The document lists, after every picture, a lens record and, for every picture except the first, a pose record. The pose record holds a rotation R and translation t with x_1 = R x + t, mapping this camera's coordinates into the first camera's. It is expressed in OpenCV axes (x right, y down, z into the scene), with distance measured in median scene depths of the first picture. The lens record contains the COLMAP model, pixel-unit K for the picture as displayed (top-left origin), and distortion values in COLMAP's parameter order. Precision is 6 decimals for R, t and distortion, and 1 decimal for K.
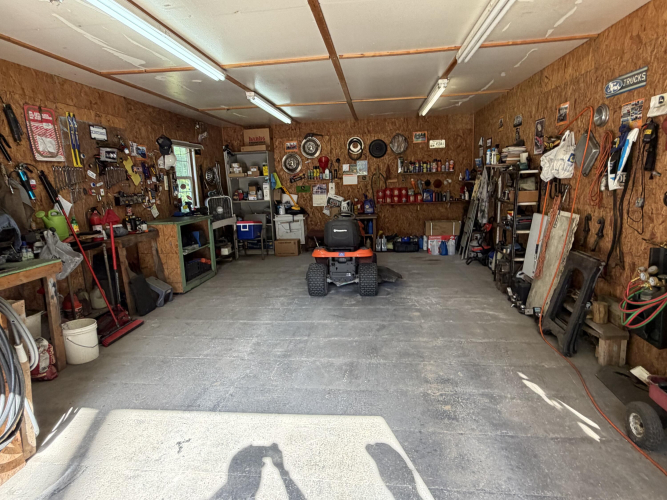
lens RADIAL K [[410.6, 0, 332.9], [0, 410.6, 250.1], [0, 0, 1]] dist [-0.002238, -0.000603]
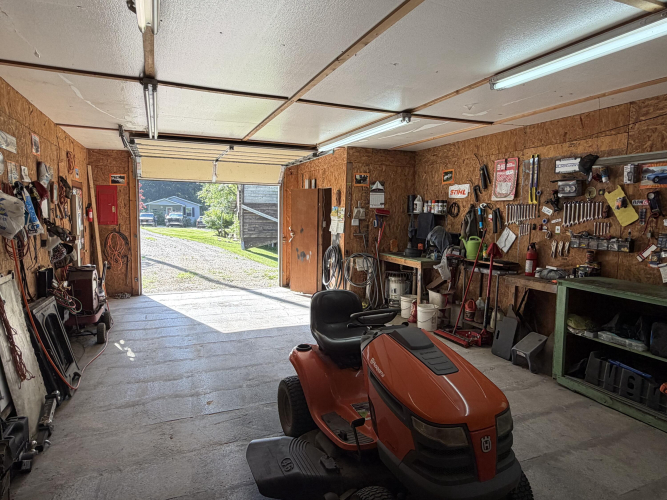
lens RADIAL K [[410.6, 0, 332.5], [0, 410.6, 250.6], [0, 0, 1]] dist [-0.002238, -0.000603]
pose [[-0.874037, 0.067397, -0.481161, 0.340335], [-0.067853, 0.963694, 0.258243, -0.313525], [0.481097, 0.258362, -0.837732, 1.613142]]
